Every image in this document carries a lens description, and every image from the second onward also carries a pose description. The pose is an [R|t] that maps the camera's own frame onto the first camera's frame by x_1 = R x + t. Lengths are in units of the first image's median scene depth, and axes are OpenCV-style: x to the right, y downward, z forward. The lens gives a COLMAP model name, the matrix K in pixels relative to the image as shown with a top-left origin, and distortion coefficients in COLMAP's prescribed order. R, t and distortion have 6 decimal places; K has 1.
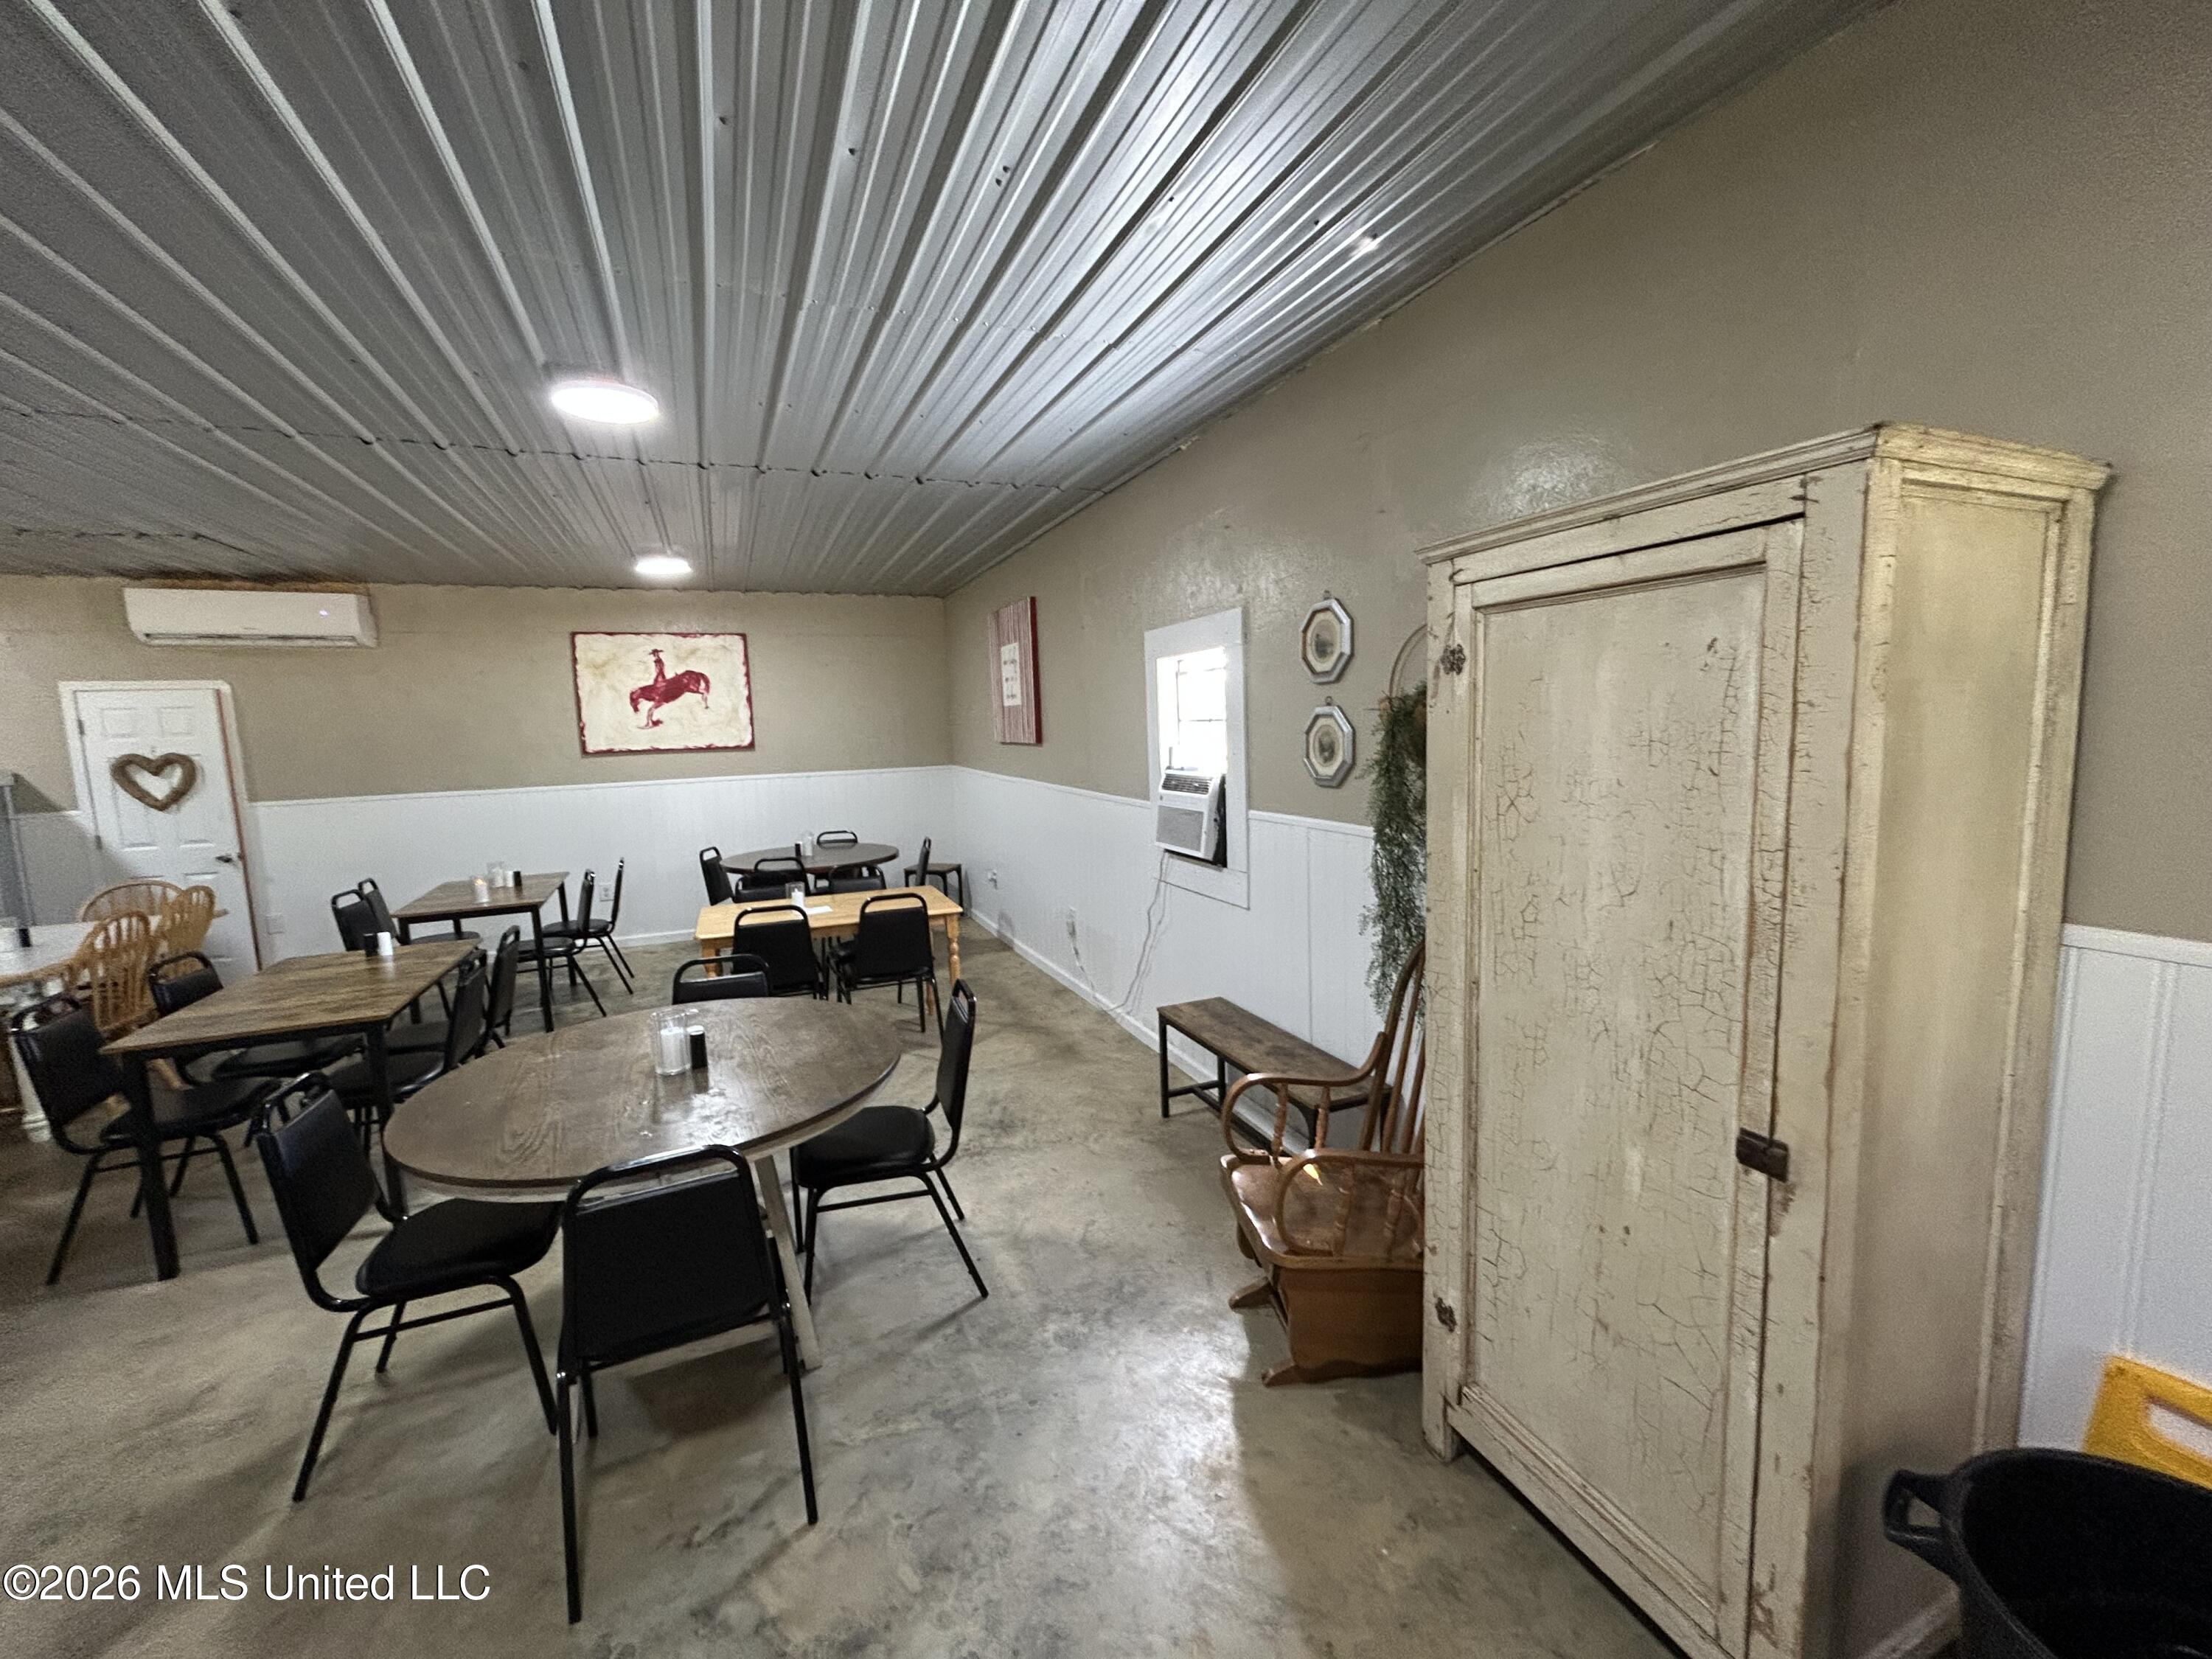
lens RADIAL K [[890.7, 0, 1098.9], [0, 890.7, 835.3], [0, 0, 1]] dist [-0.002420, 0.001000]
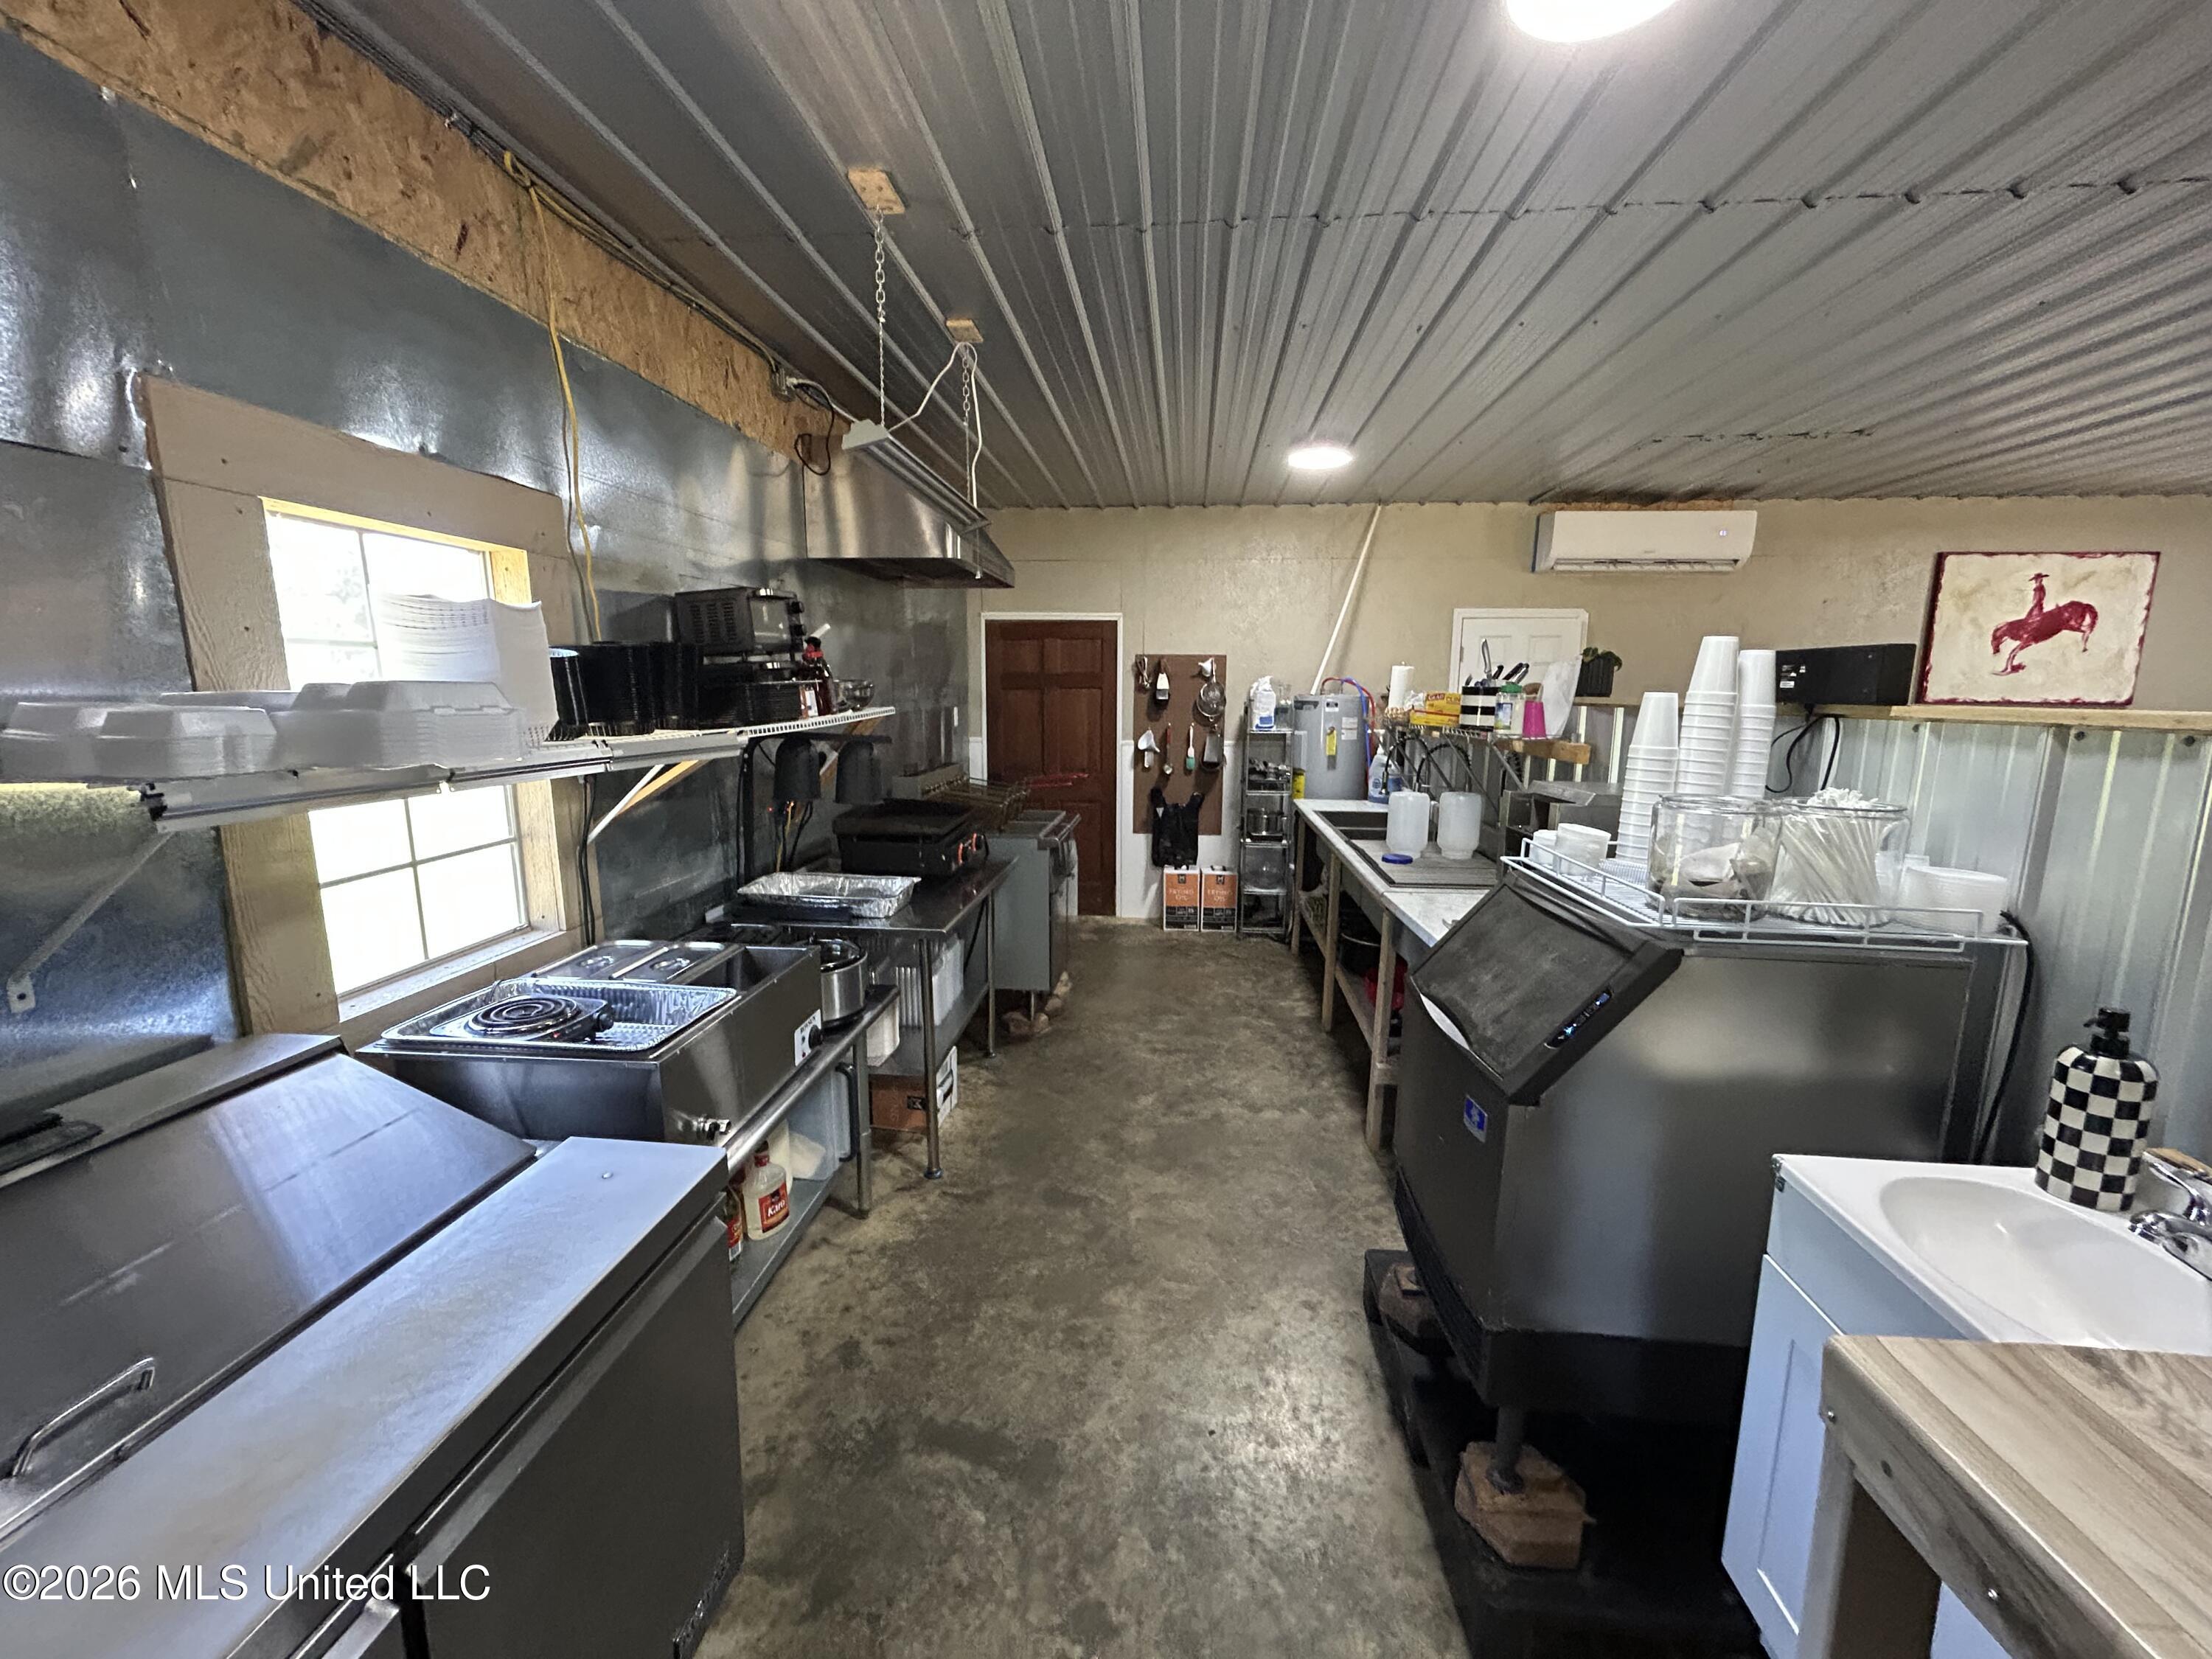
lens RADIAL K [[890.7, 0, 1110.1], [0, 890.7, 831.3], [0, 0, 1]] dist [-0.002420, 0.001000]
pose [[0.880946, 0.115685, -0.458858, -0.966459], [-0.094324, 0.993127, 0.069292, 0.044926], [0.463720, -0.017761, 0.885804, -0.085948]]
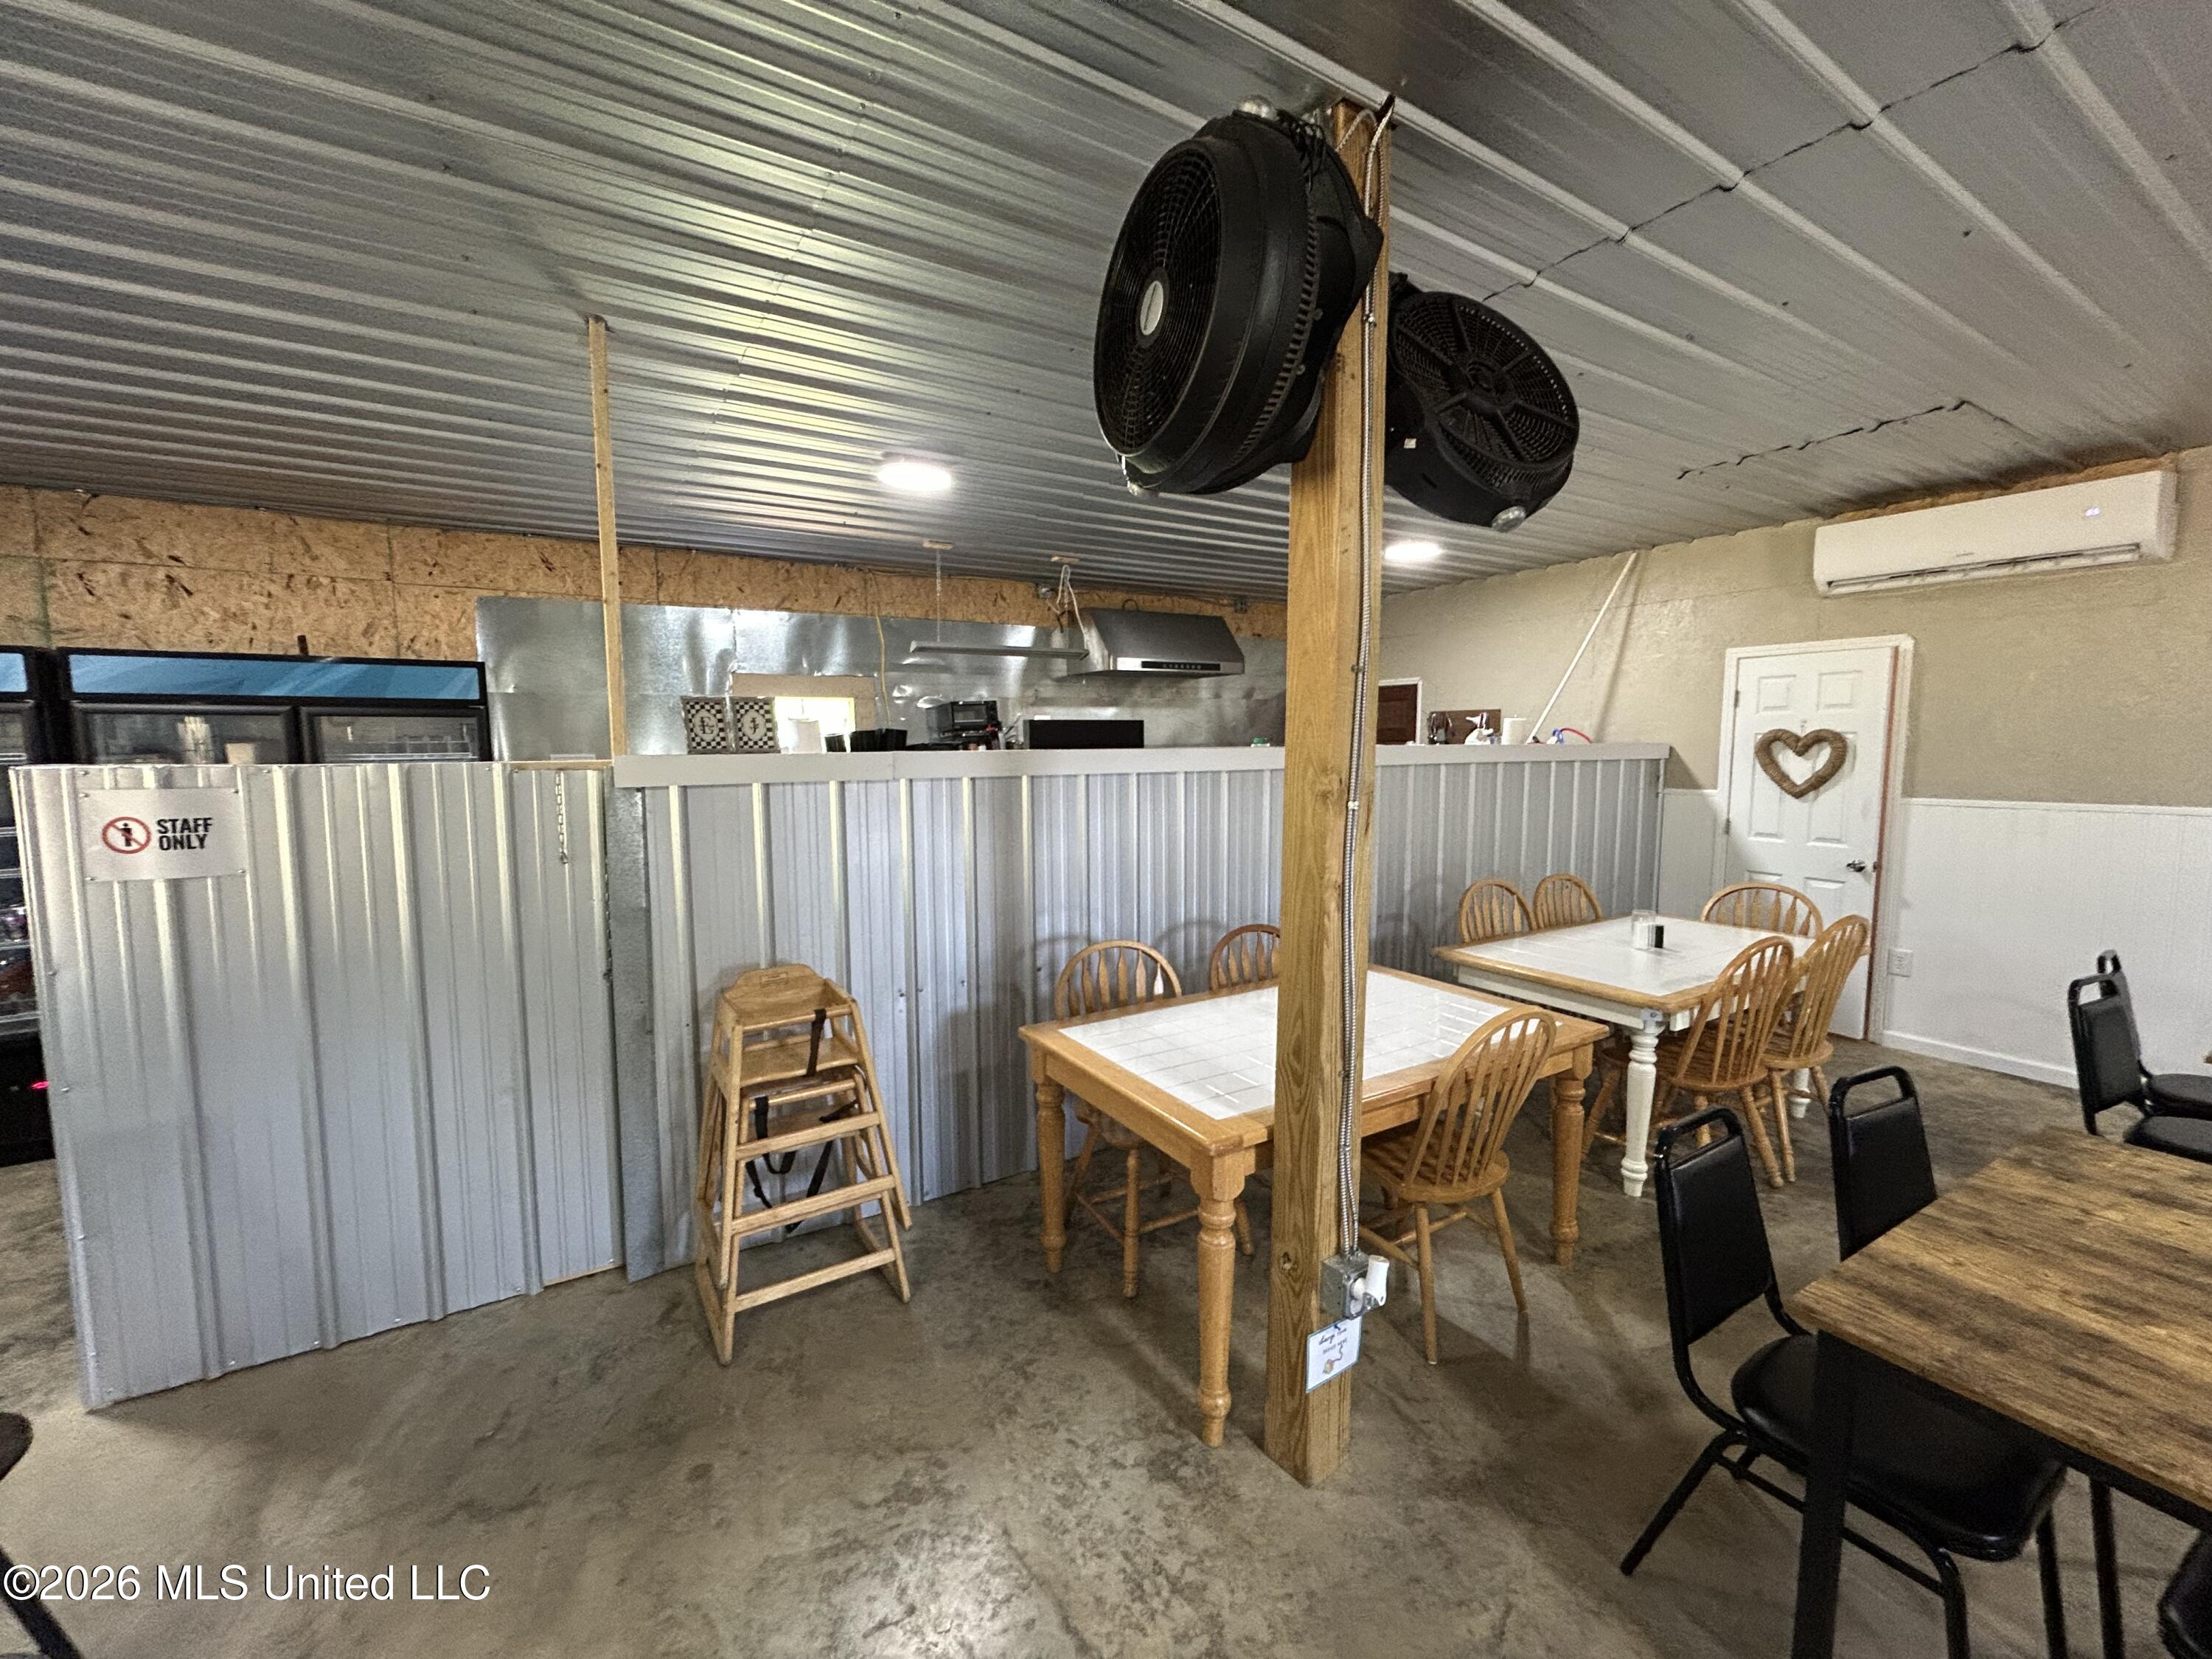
lens RADIAL K [[890.7, 0, 1092.4], [0, 890.7, 825.1], [0, 0, 1]] dist [-0.002420, 0.001000]
pose [[0.135148, 0.124392, -0.982986, -0.320284], [-0.119191, 0.986925, 0.108503, -0.014210], [0.983630, 0.102499, 0.148208, 0.230022]]
